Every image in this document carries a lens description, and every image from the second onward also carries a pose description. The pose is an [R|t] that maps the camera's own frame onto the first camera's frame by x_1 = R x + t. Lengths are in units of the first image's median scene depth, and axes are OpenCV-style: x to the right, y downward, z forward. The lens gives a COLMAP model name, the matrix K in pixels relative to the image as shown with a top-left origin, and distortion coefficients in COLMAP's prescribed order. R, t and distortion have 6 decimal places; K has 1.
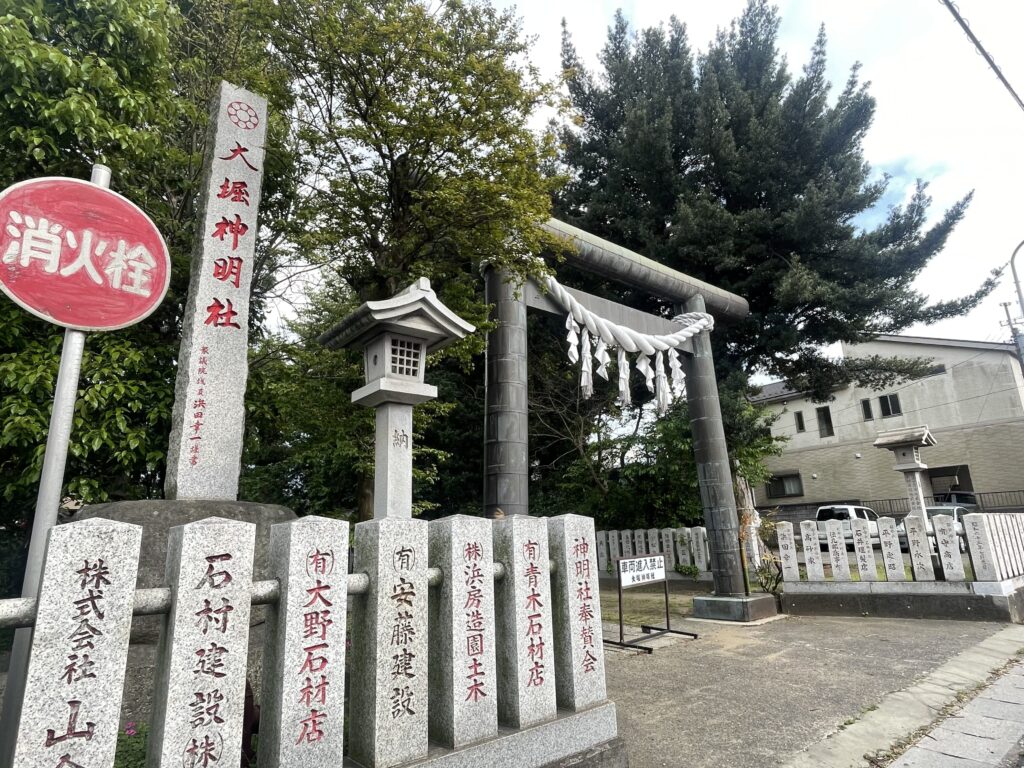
lens RADIAL K [[578.5, 0, 512.5], [0, 578.5, 384.5], [0, 0, 1]] dist [0.000309, -0.000694]
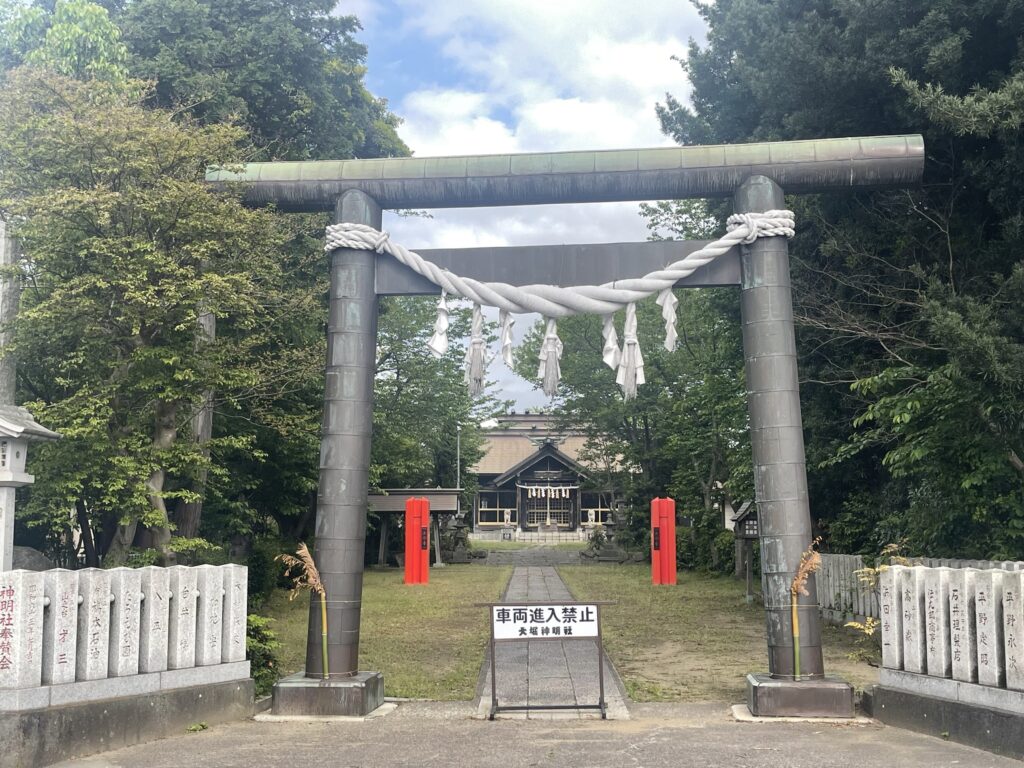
lens RADIAL K [[1281.2, 0, 520.0], [0, 1281.2, 390.0], [0, 0, 1]] dist [0.028179, 0.000000]
pose [[0.694468, -0.043670, -0.718198, 1.402338], [0.160952, 0.982292, 0.095906, -0.139252], [0.701291, -0.182198, 0.689198, -0.115847]]
